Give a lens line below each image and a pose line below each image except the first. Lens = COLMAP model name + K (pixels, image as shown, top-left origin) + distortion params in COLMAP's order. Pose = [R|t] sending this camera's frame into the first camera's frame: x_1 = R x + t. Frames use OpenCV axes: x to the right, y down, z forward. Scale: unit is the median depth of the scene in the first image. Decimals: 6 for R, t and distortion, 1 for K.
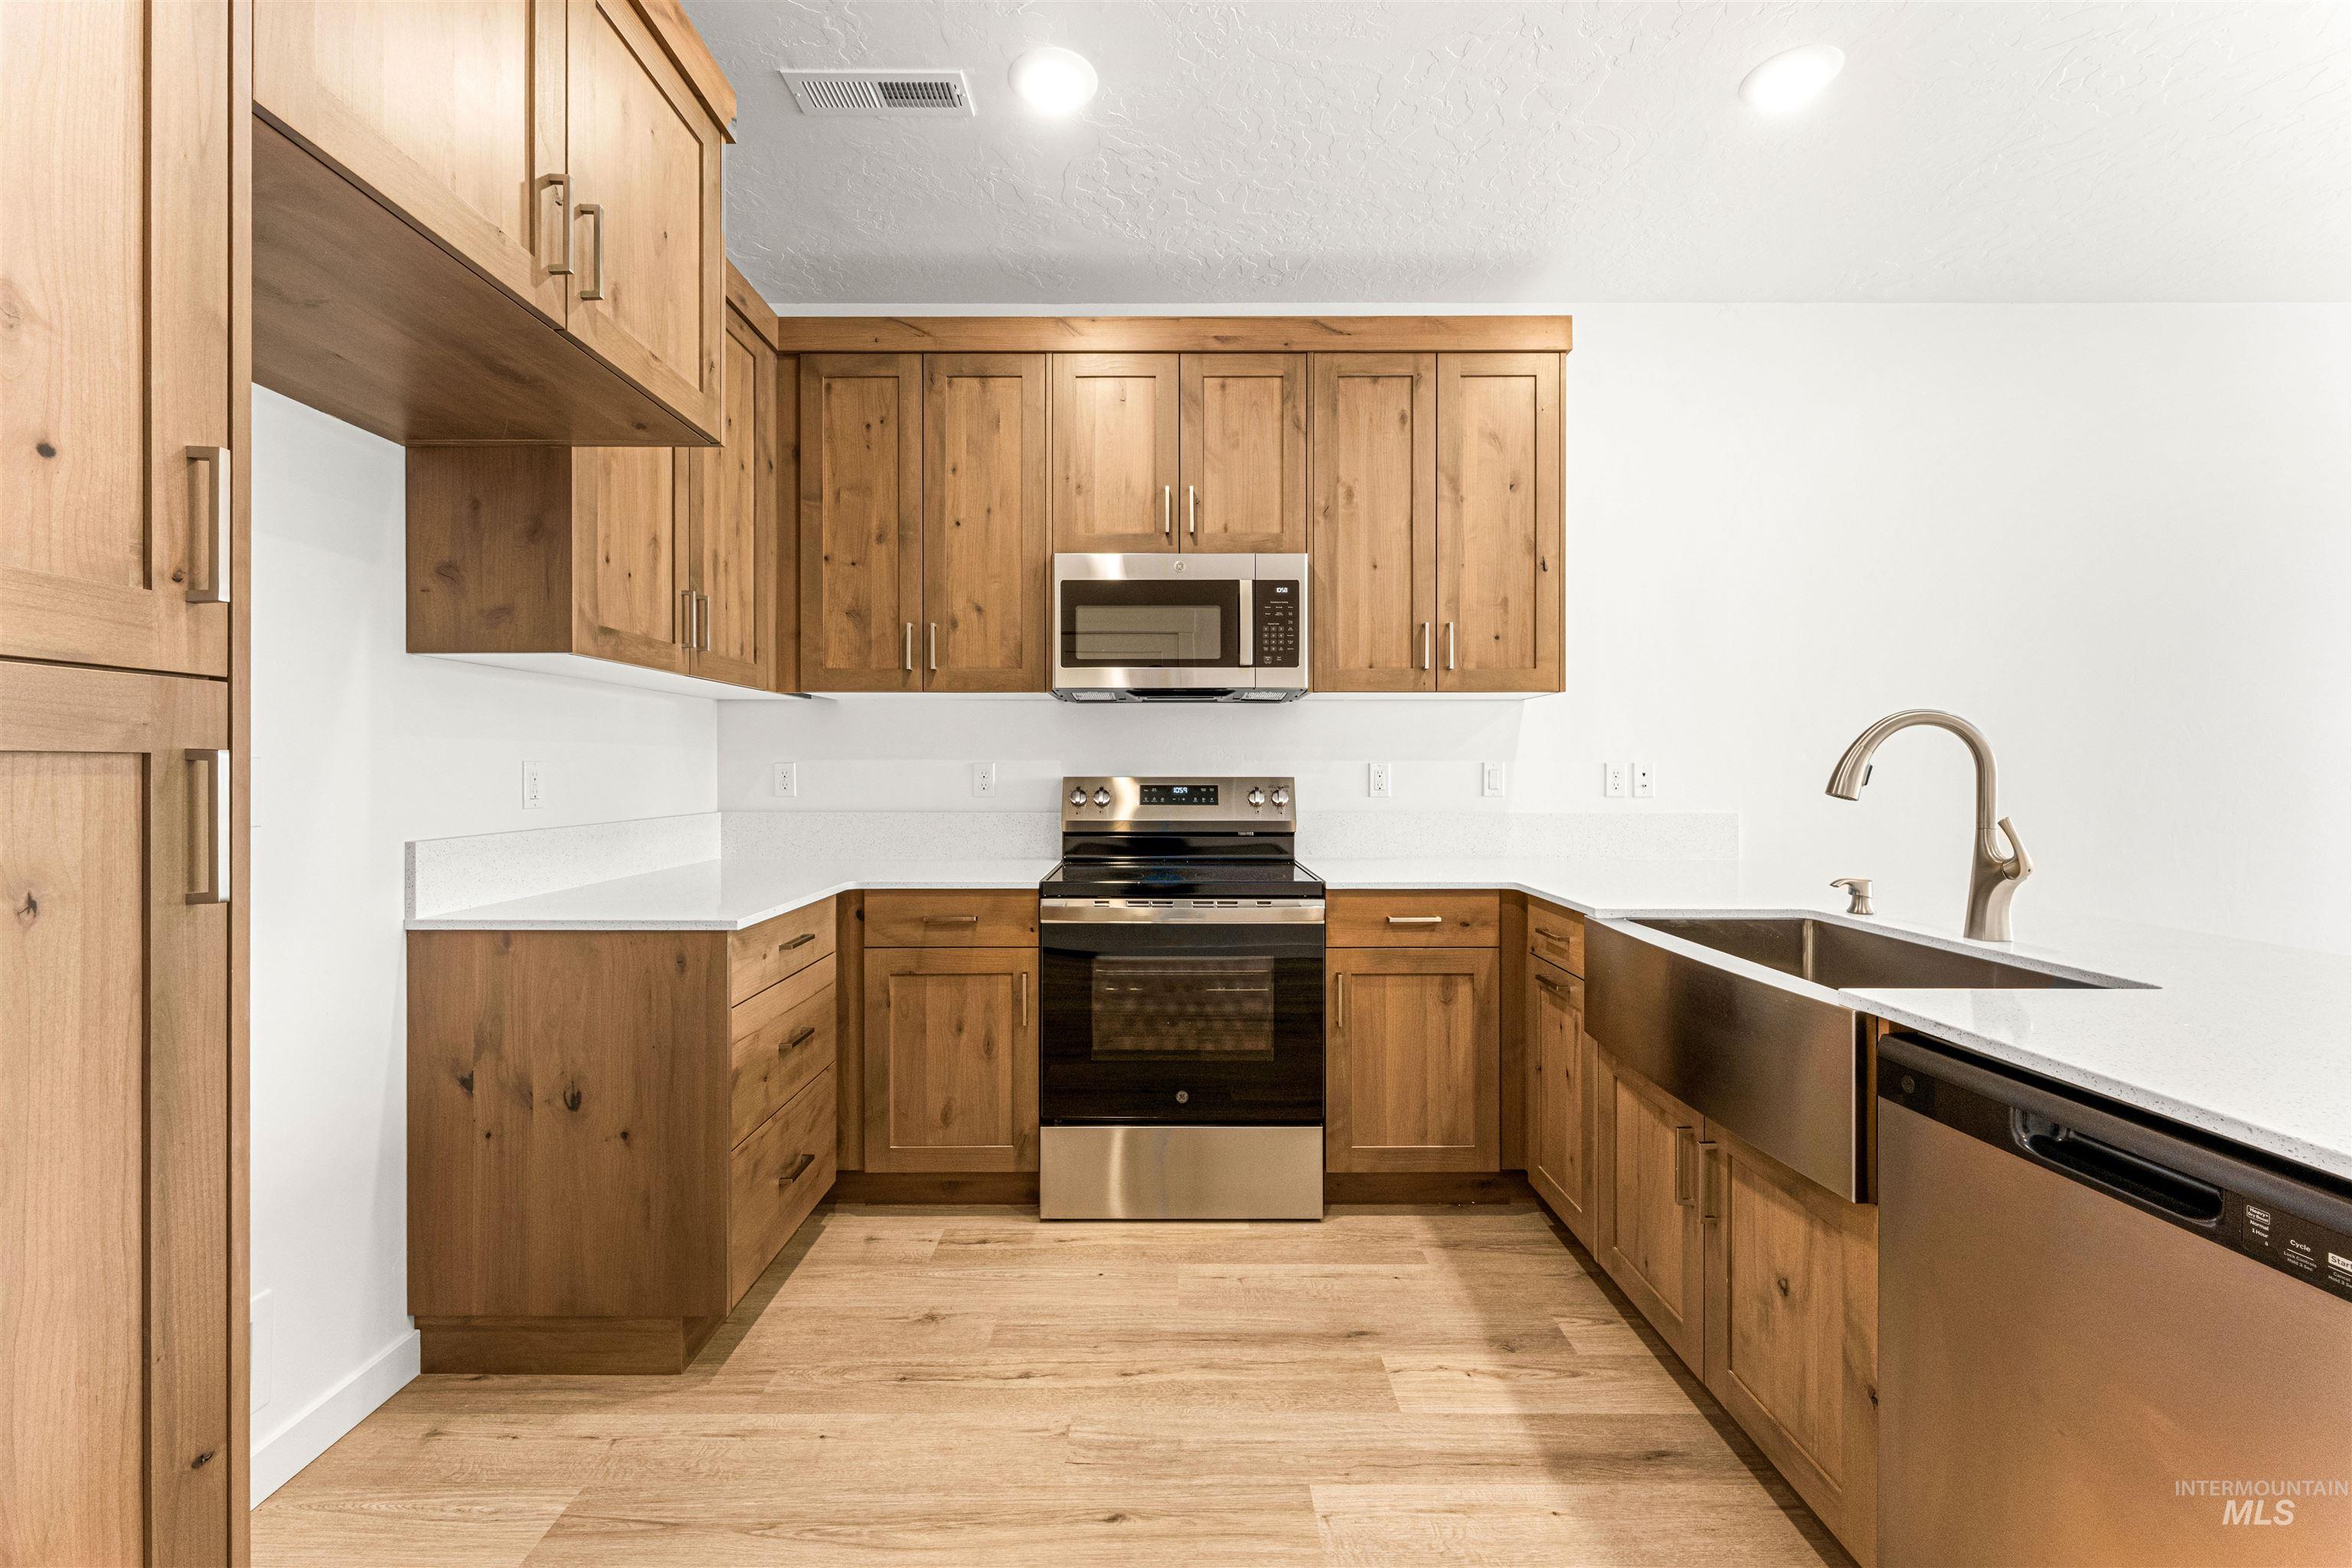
lens RADIAL K [[974.5, 0, 1160.7], [0, 974.5, 769.6], [0, 0, 1]] dist [0.003985, -0.001731]
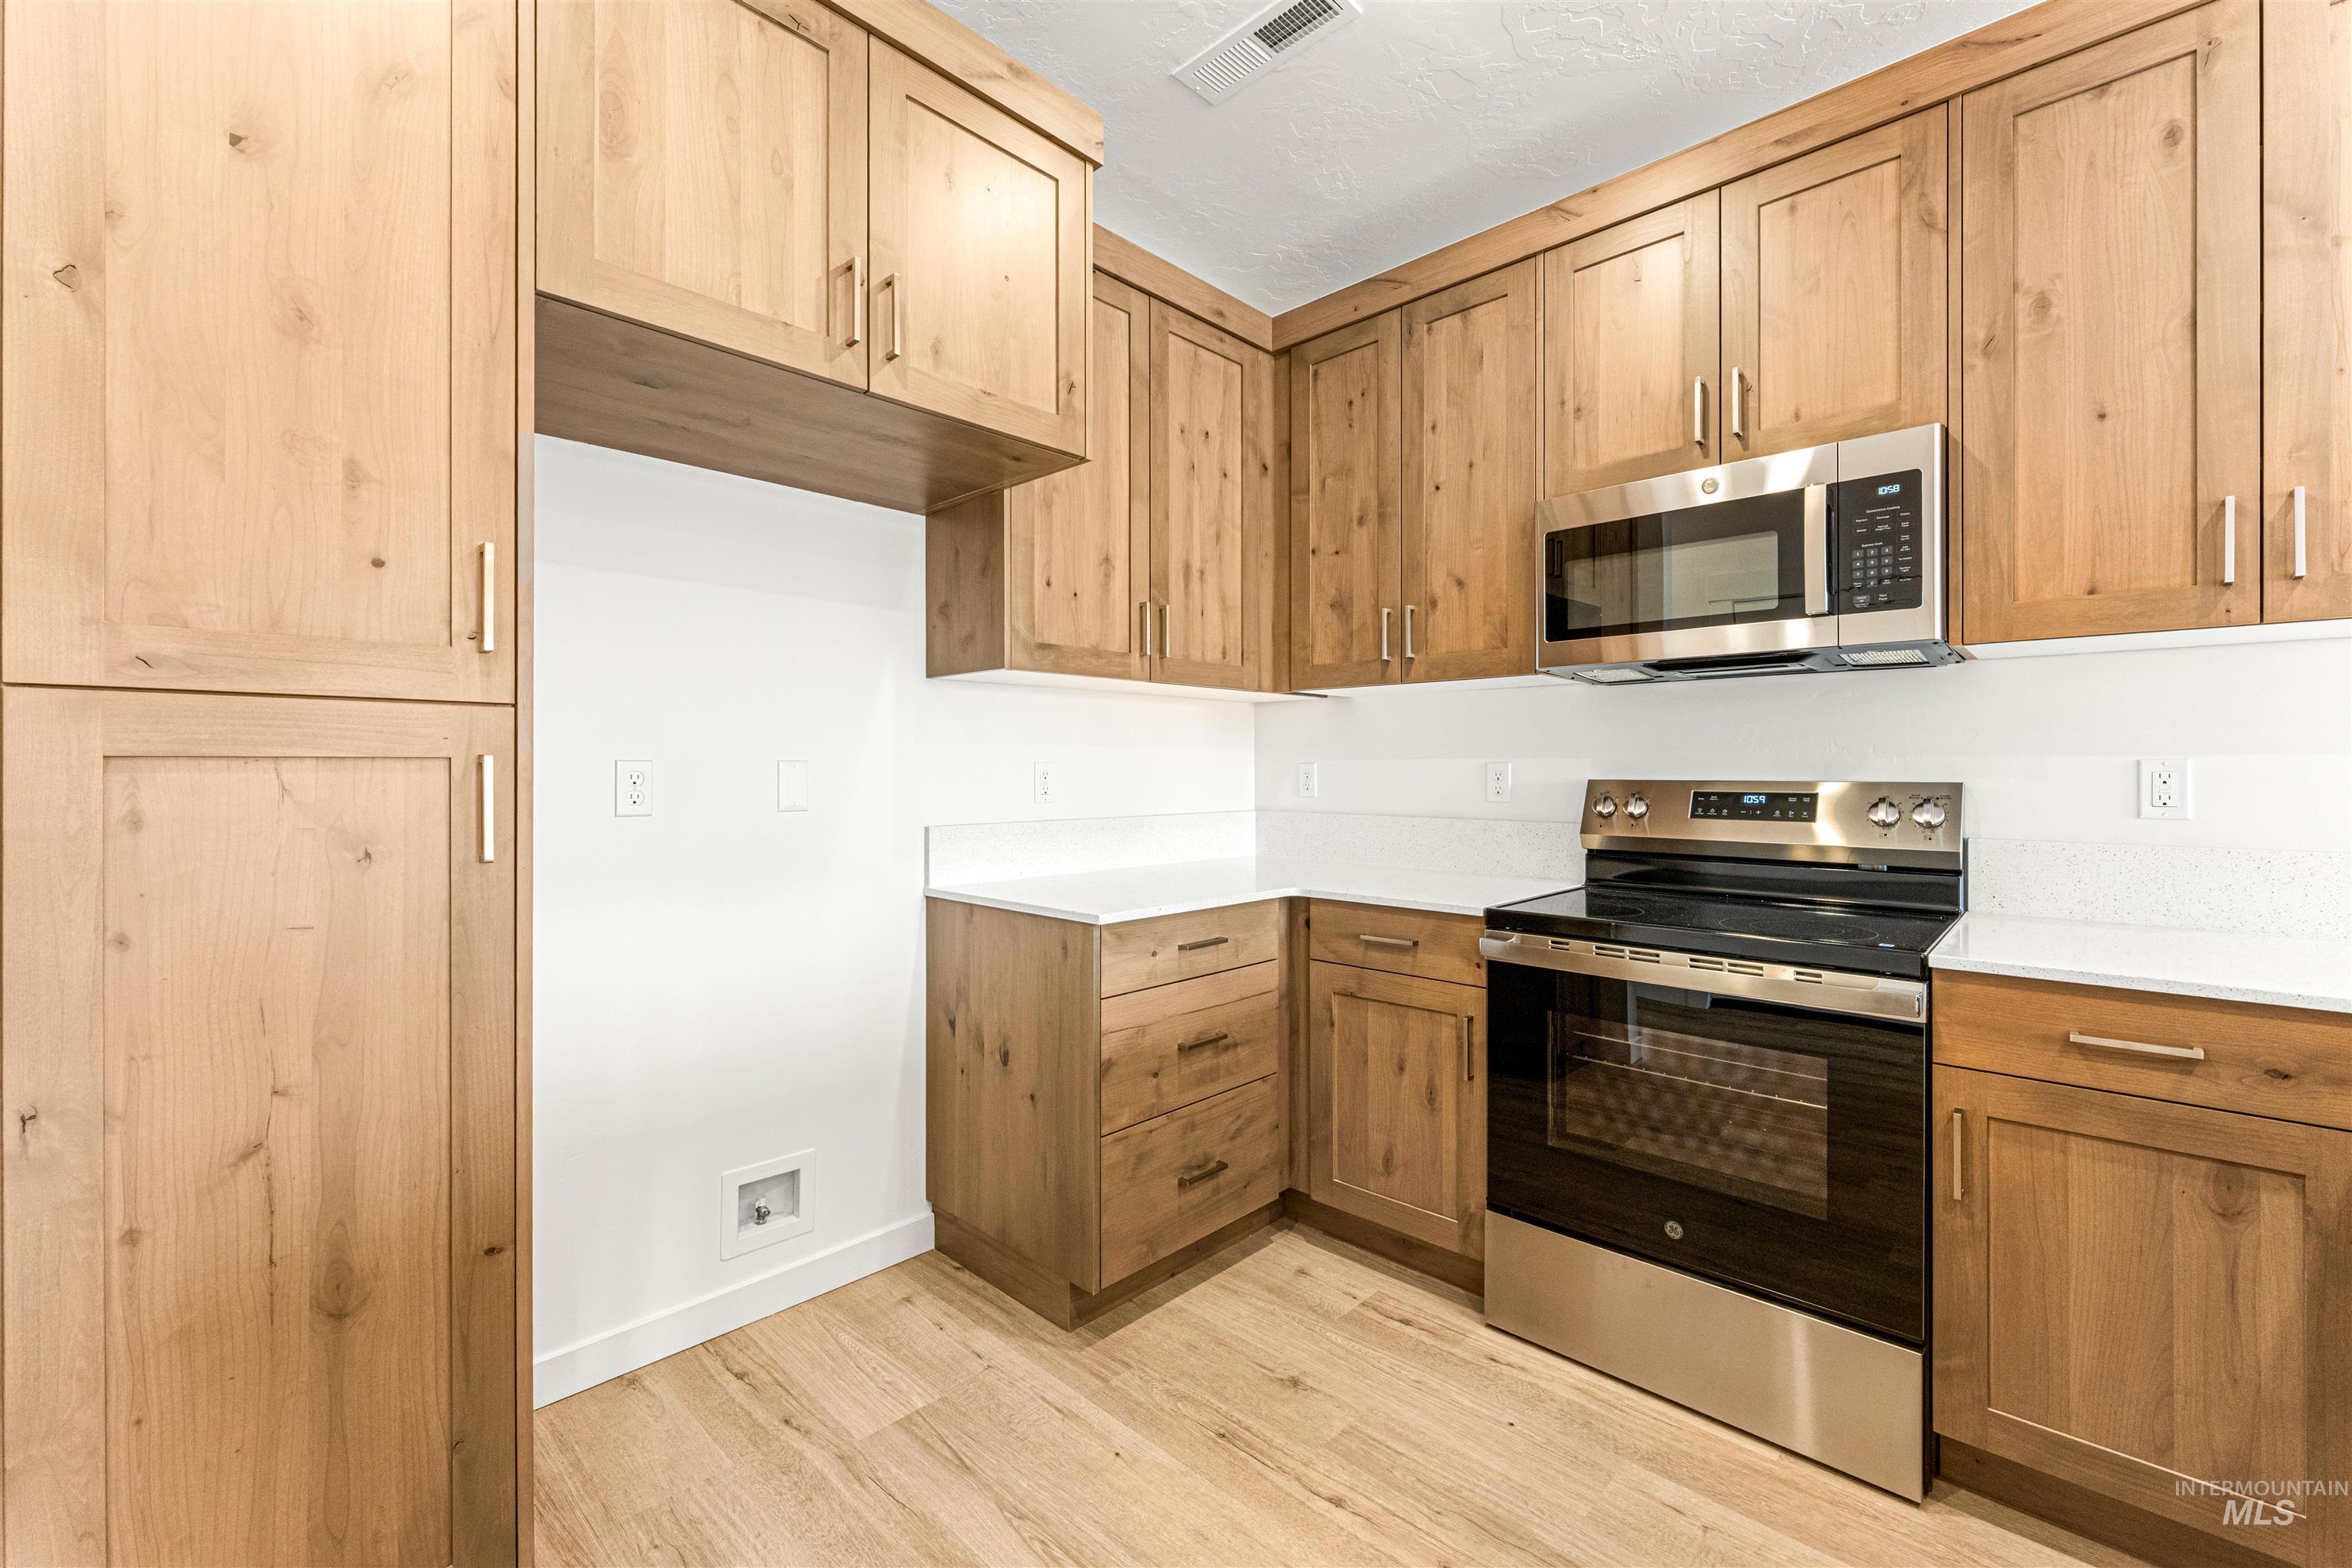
lens RADIAL K [[974.5, 0, 1169.2], [0, 974.5, 769.7], [0, 0, 1]] dist [0.003985, -0.001731]
pose [[0.717396, 0.000123, -0.696665, 0.261693], [-0.000774, 1.000000, -0.000621, 0.000426], [0.696665, 0.000985, 0.717396, 0.238226]]
